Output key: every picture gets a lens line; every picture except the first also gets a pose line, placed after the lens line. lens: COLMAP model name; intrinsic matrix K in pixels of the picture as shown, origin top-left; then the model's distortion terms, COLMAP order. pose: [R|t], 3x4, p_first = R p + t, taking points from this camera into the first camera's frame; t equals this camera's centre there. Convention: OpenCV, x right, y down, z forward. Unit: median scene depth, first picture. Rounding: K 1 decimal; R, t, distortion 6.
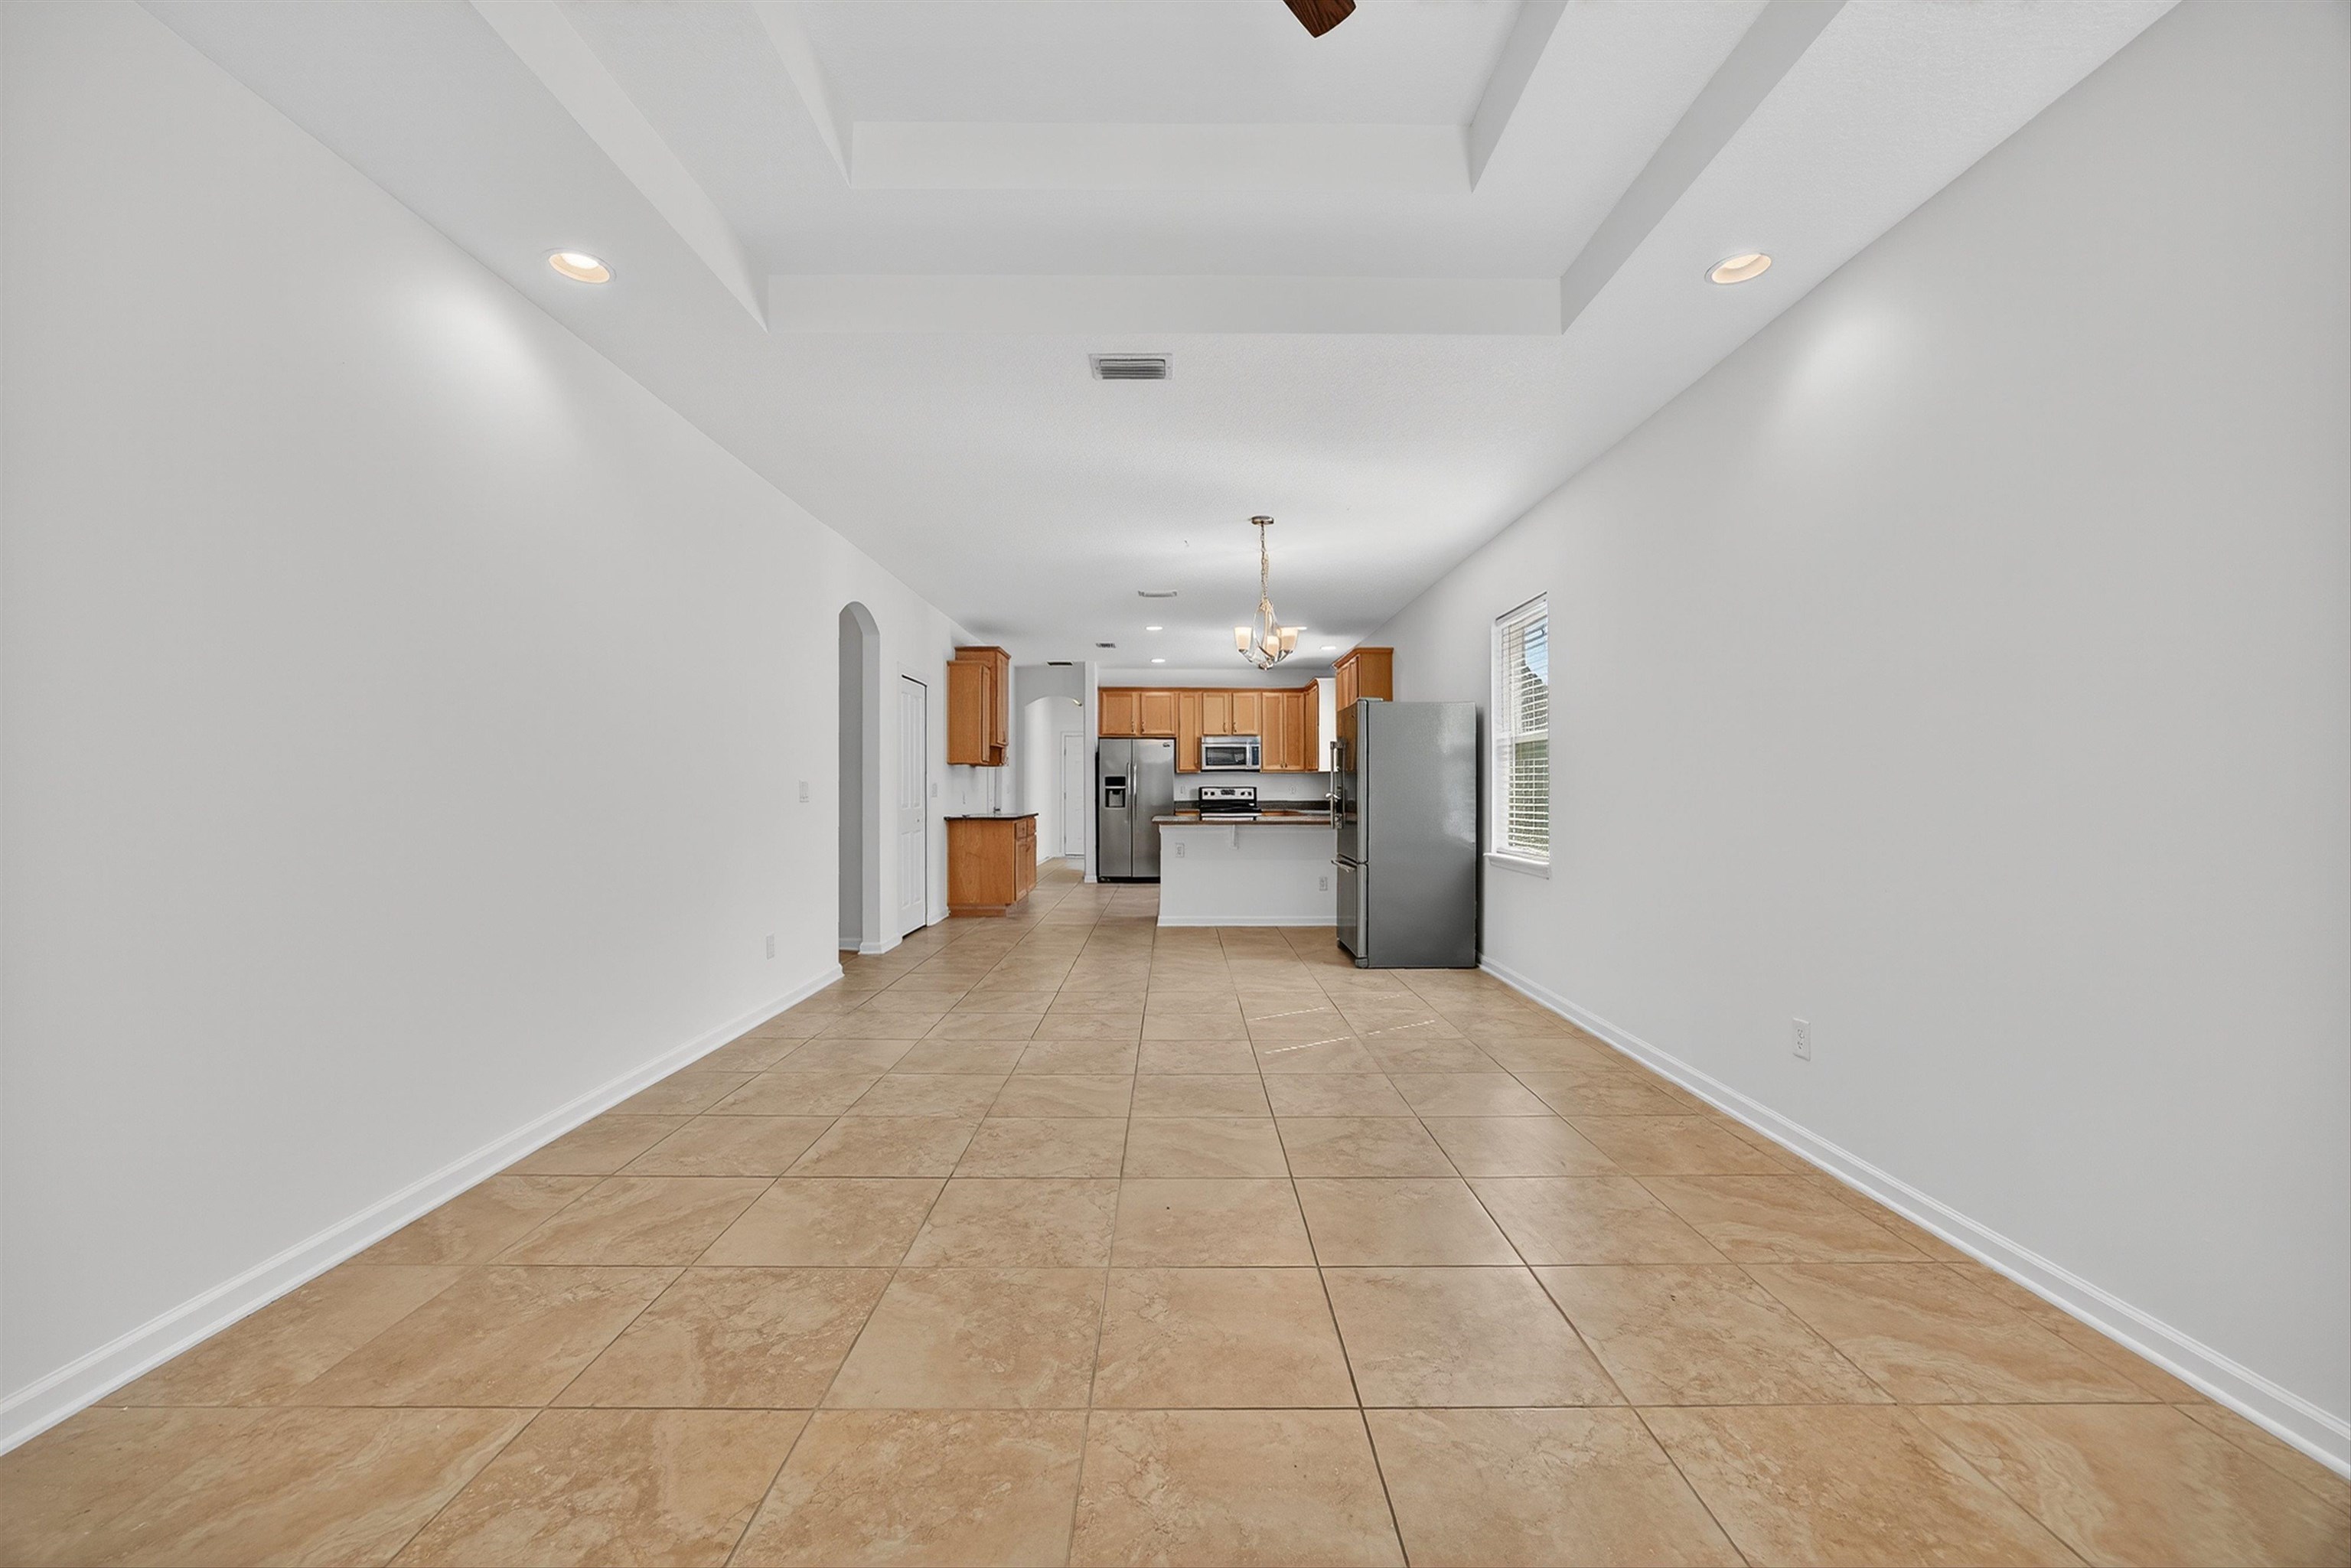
lens RADIAL K [[906.4, 0, 1176.5], [0, 906.4, 785.9], [0, 0, 1]] dist [-0.026626, 0.007292]
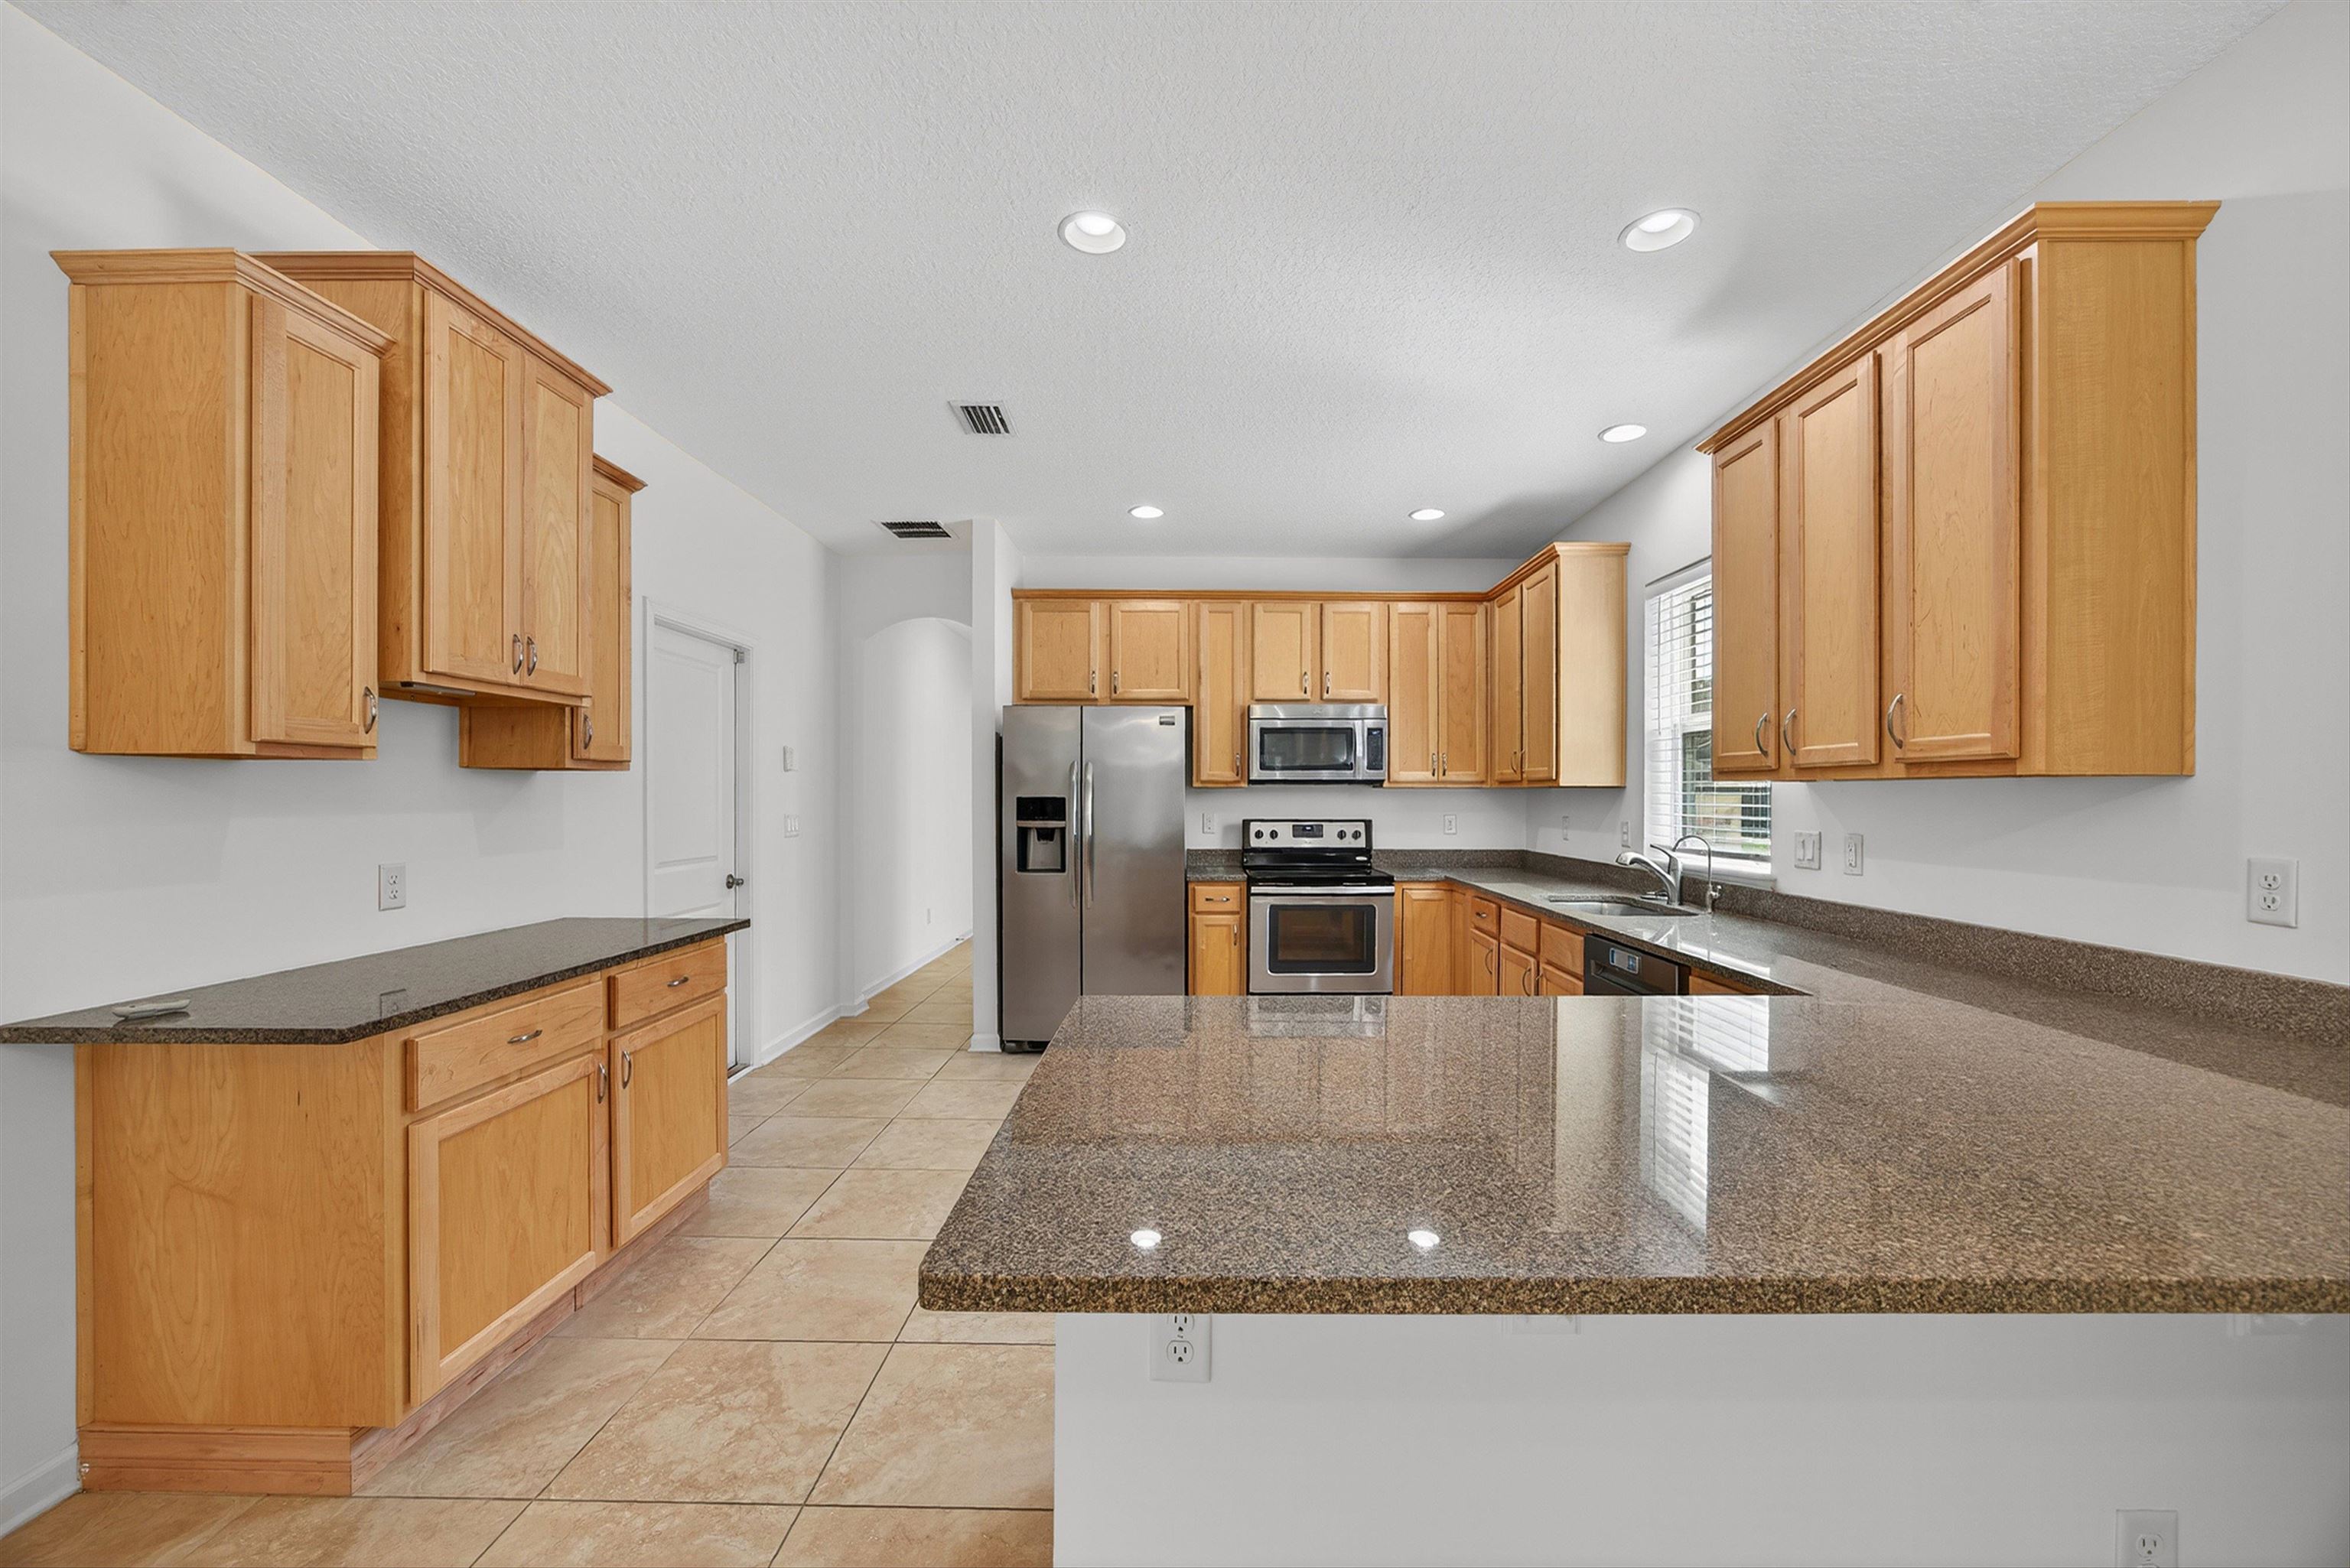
lens RADIAL K [[906.0, 0, 1187.8], [0, 906.0, 807.1], [0, 0, 1]] dist [-0.026626, 0.007292]
pose [[0.999897, 0.003290, -0.013951, 0.008228], [-0.003061, 0.999862, 0.016341, -0.024651], [0.014003, -0.016296, 0.999769, 1.163111]]
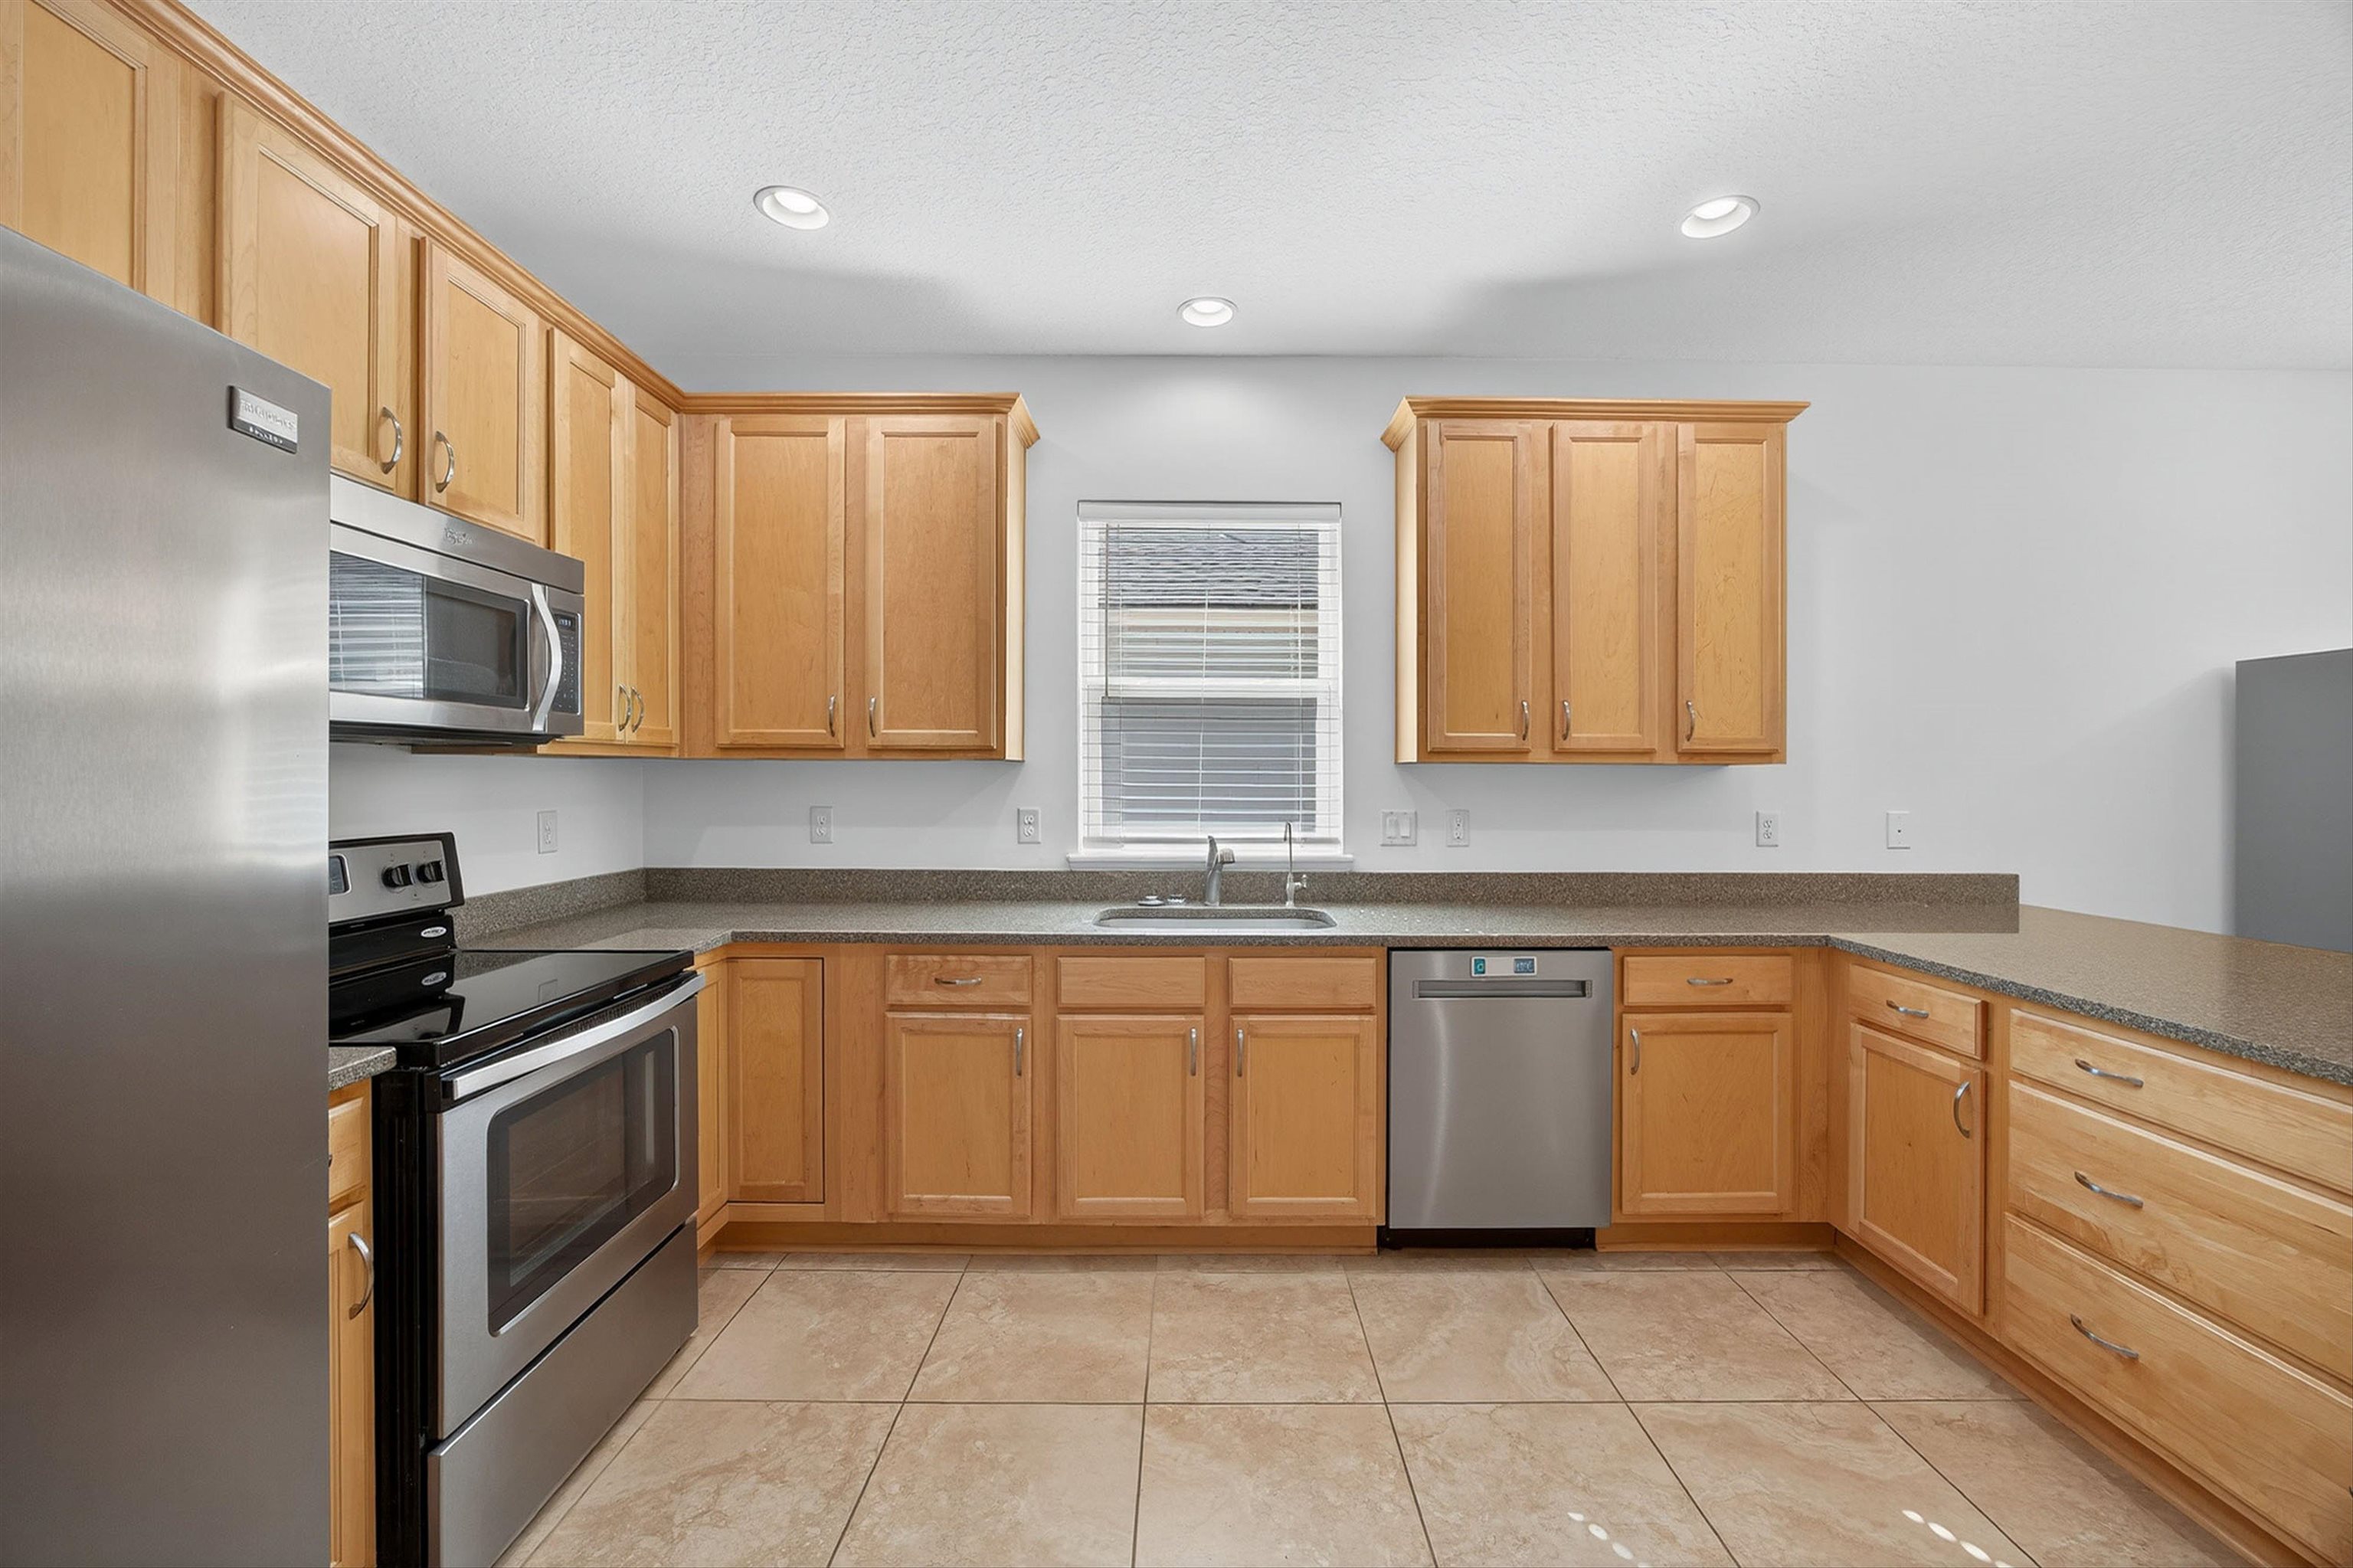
lens RADIAL K [[907.2, 0, 1186.1], [0, 907.2, 775.8], [0, 0, 1]] dist [-0.026626, 0.007292]
pose [[-0.003026, 0.003009, 0.999991, -0.184912], [-0.008370, 0.999960, -0.003034, -0.021688], [-0.999960, -0.008379, -0.003001, 1.793310]]
